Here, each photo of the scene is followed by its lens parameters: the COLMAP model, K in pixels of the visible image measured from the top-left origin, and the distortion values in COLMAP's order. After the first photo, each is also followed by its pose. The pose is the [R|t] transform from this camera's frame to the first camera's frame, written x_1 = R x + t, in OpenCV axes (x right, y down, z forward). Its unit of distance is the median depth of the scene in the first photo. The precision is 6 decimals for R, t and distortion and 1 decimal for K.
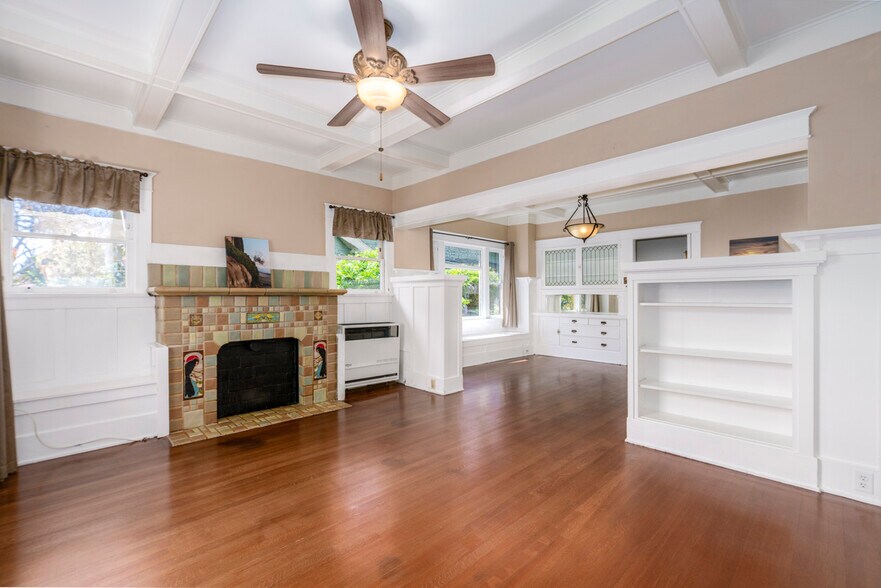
lens RADIAL K [[382.7, 0, 434.8], [0, 382.7, 296.7], [0, 0, 1]] dist [-0.011411, -0.000378]
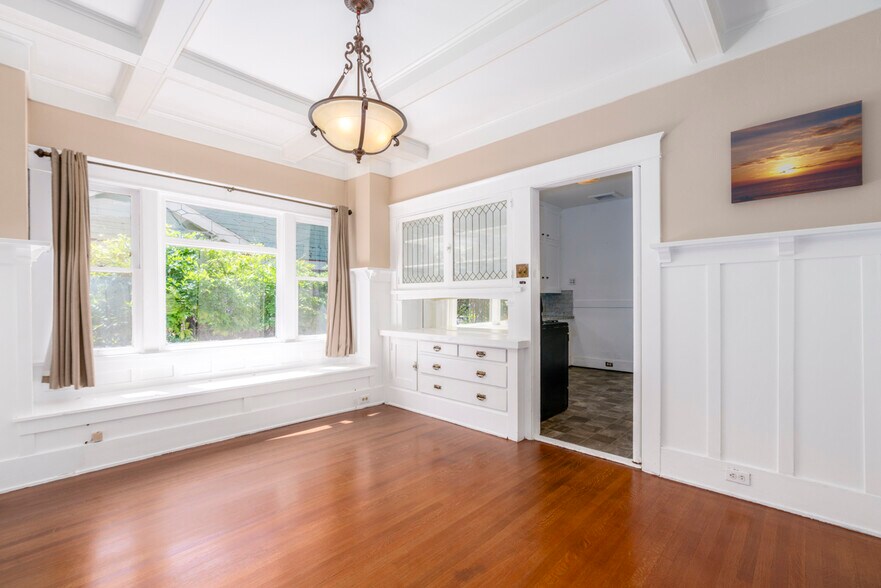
lens RADIAL K [[387.4, 0, 437.2], [0, 387.4, 302.1], [0, 0, 1]] dist [-0.001405, 0.000126]
pose [[0.999061, 0.002146, 0.043272, 0.456007], [-0.002138, 0.999998, -0.000246, -0.000993], [-0.043272, 0.000153, 0.999063, 0.607101]]
